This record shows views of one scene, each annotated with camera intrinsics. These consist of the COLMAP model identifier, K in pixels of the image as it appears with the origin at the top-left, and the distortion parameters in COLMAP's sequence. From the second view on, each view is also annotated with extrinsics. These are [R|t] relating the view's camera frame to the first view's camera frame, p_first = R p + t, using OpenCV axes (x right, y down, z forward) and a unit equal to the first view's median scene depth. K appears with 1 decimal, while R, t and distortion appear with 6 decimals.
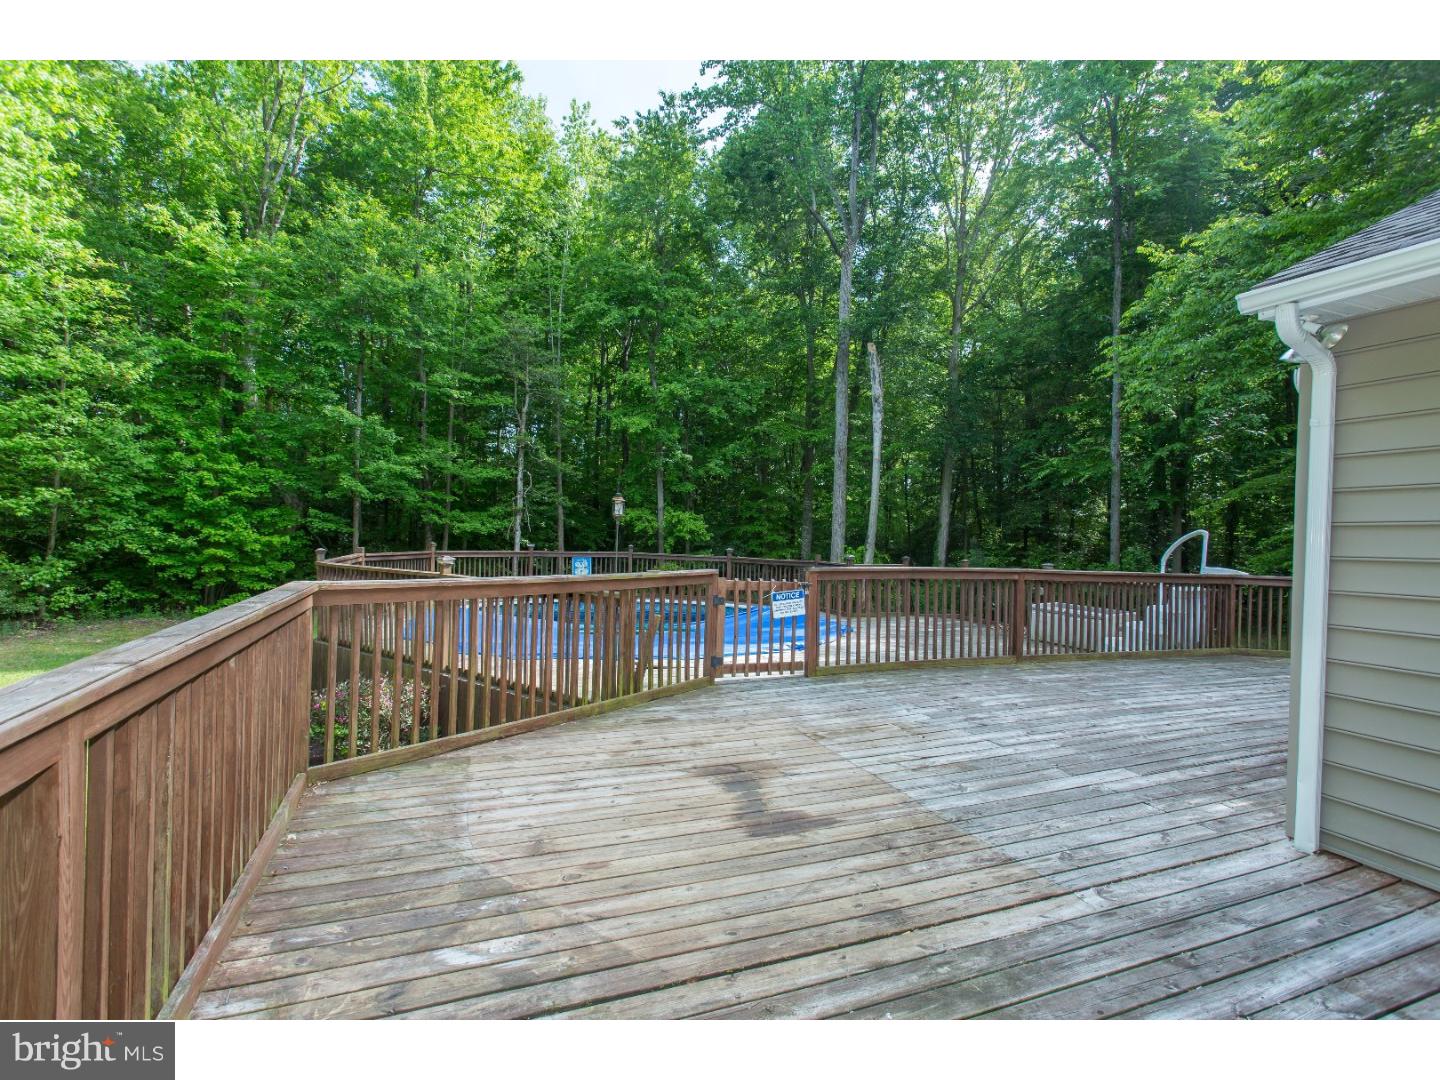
lens RADIAL K [[678.0, 0, 714.3], [0, 678.0, 537.5], [0, 0, 1]] dist [0.012074, -0.002343]
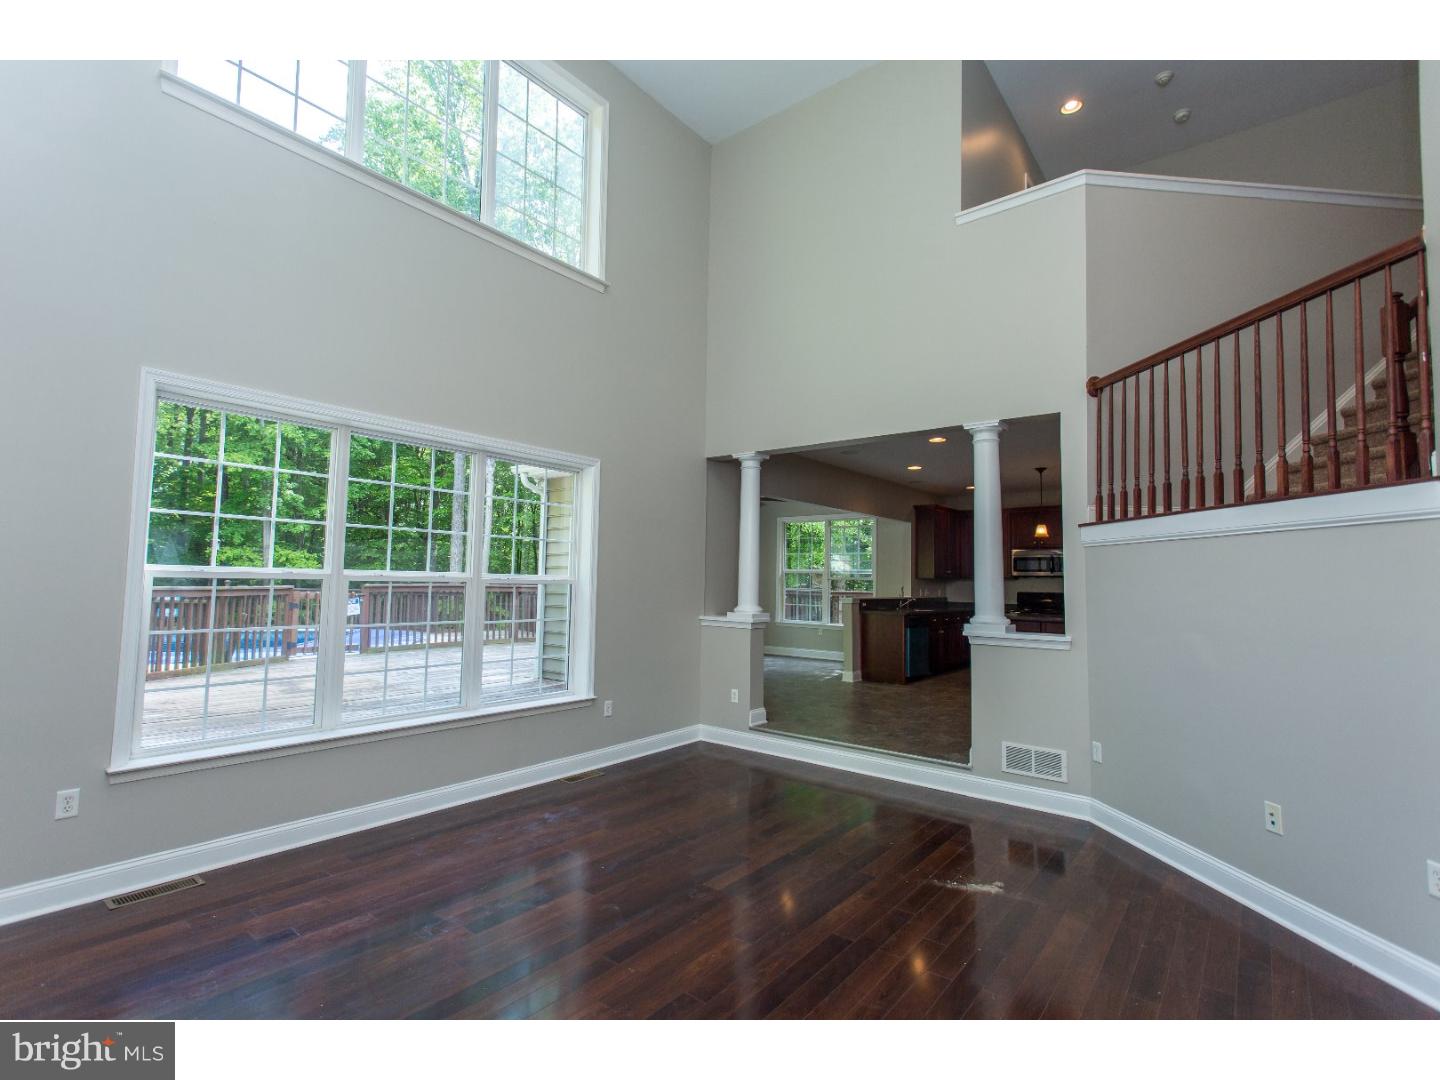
lens RADIAL K [[678.0, 0, 714.3], [0, 678.0, 537.5], [0, 0, 1]] dist [0.012074, -0.002343]
pose [[0.879857, 0.012602, 0.475072, 0.024432], [0.016311, 0.998259, -0.056689, 0.009080], [-0.474959, 0.057627, 0.878119, -0.183825]]
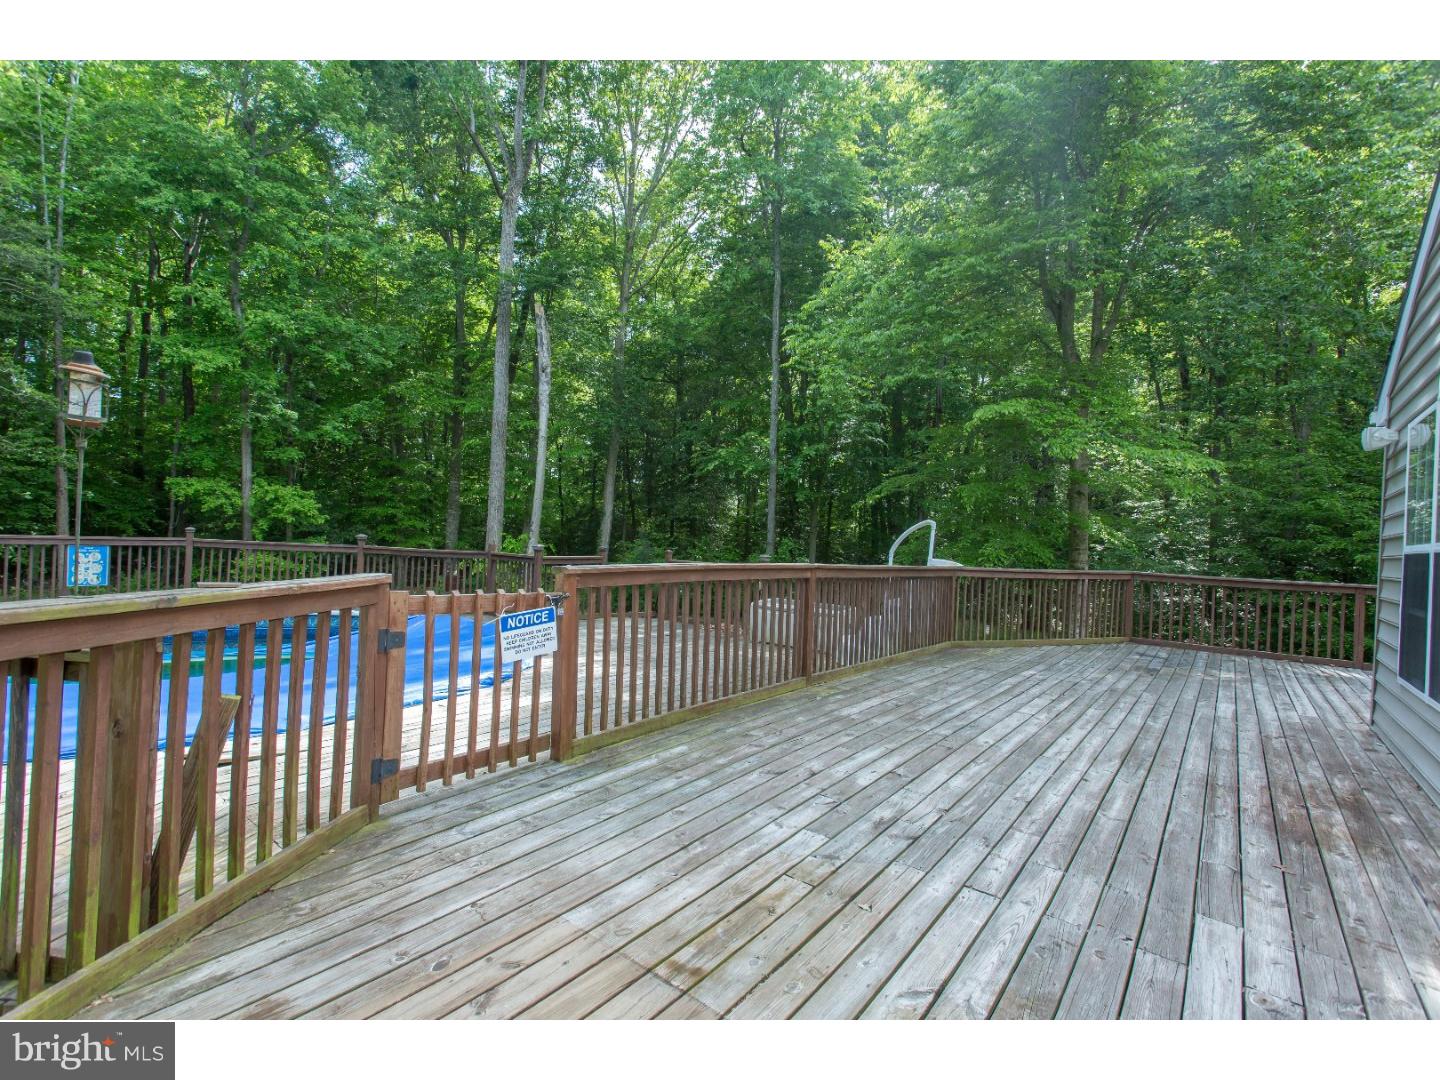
lens RADIAL K [[678.0, 0, 714.3], [0, 678.0, 537.5], [0, 0, 1]] dist [0.012074, -0.002343]
pose [[0.866577, 0.010323, 0.498936, -0.007947], [-0.018087, 0.999779, 0.010730, 0.002701], [-0.498715, -0.018323, 0.866572, 0.105148]]
